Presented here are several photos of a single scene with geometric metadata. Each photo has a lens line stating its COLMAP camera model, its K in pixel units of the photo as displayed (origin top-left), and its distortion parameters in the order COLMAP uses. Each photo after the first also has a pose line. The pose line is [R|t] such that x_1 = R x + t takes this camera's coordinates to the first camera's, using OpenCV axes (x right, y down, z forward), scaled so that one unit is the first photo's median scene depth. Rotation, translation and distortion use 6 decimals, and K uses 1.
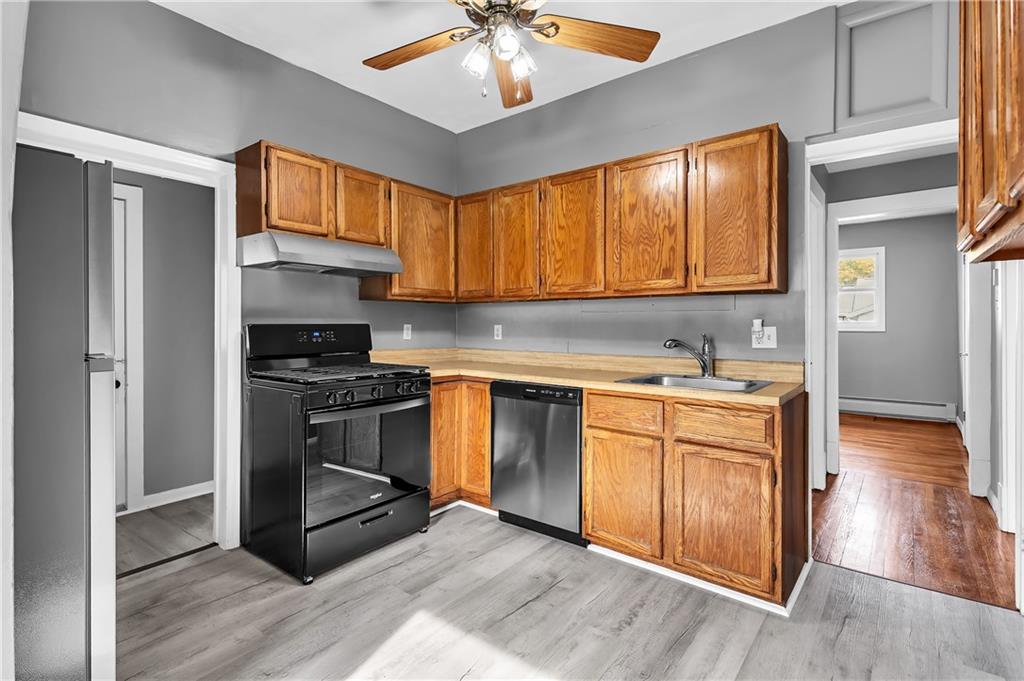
lens RADIAL K [[493.2, 0, 504.7], [0, 493.2, 330.8], [0, 0, 1]] dist [0.045685, -0.000436]
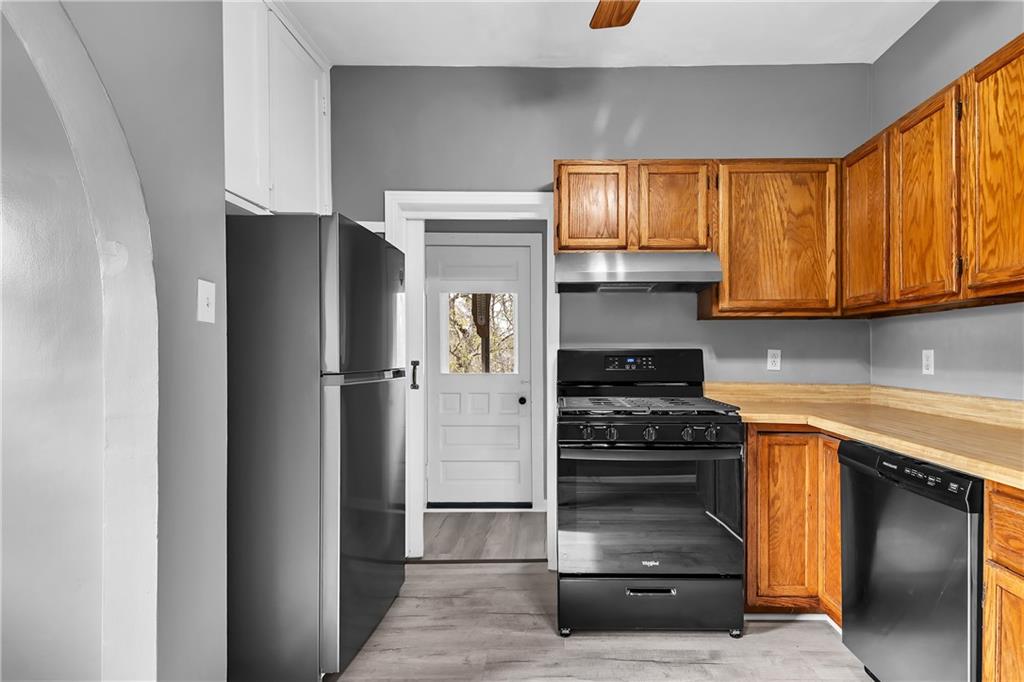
lens RADIAL K [[521.7, 0, 570.2], [0, 521.7, 356.6], [0, 0, 1]] dist [0.025716, -0.001034]
pose [[0.622045, 0.003412, -0.782974, 0.264402], [-0.009918, 0.999945, -0.003521, 0.003906], [0.782919, 0.009956, 0.622045, 0.311356]]
